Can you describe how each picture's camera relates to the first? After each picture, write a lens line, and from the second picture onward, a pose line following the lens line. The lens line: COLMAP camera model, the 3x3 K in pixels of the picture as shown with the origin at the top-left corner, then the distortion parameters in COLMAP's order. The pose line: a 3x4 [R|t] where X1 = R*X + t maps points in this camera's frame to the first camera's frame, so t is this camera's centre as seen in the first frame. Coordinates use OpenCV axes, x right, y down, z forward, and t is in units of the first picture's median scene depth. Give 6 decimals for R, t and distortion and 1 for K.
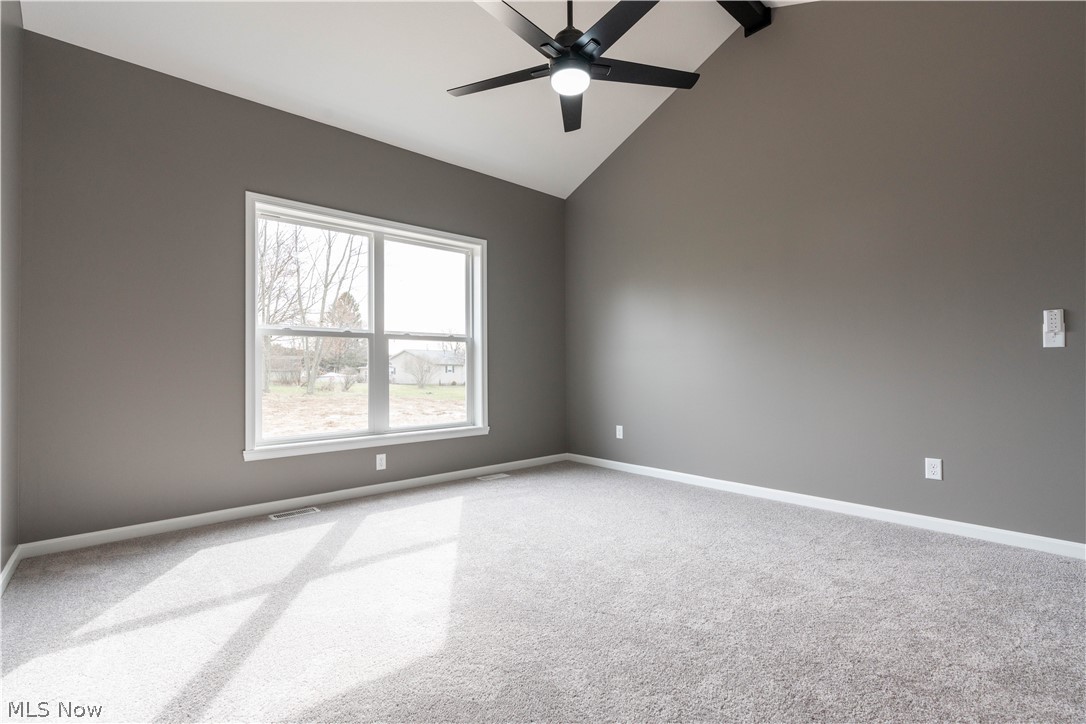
lens RADIAL K [[494.9, 0, 547.4], [0, 494.9, 366.9], [0, 0, 1]] dist [-0.011872, -0.000064]
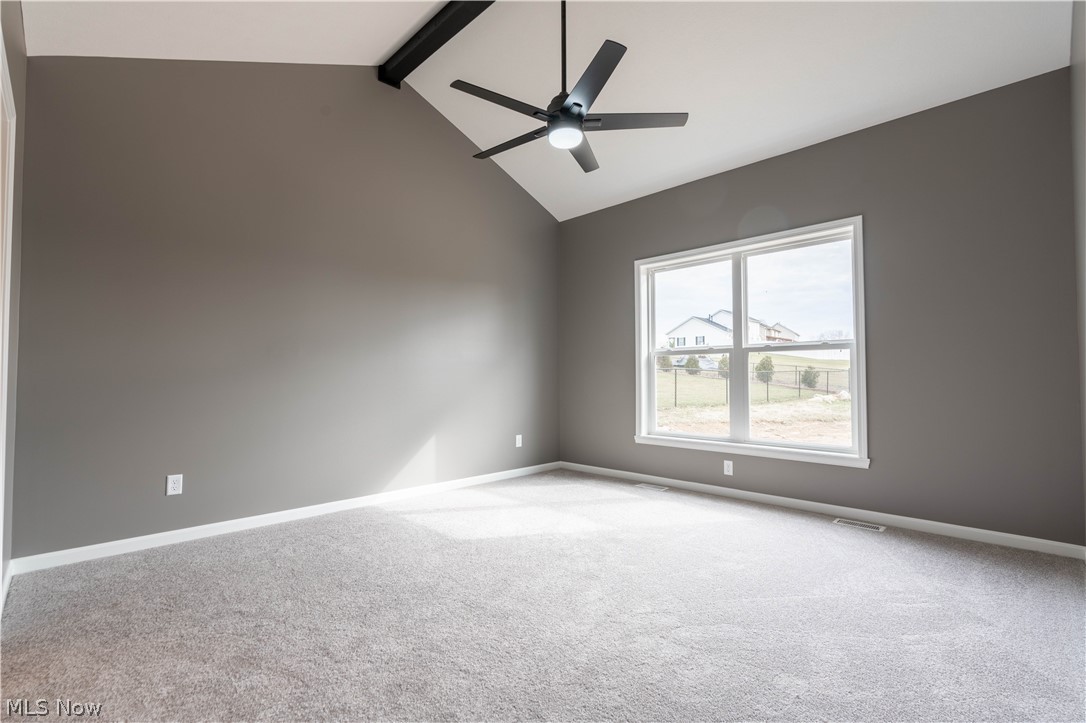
lens RADIAL K [[509.7, 0, 559.2], [0, 509.7, 362.6], [0, 0, 1]] dist [-0.002005, 0.000171]
pose [[0.044268, -0.025029, -0.998706, 0.743348], [0.001447, 0.999687, -0.024989, -0.008962], [0.999019, -0.000338, 0.044290, 0.573405]]
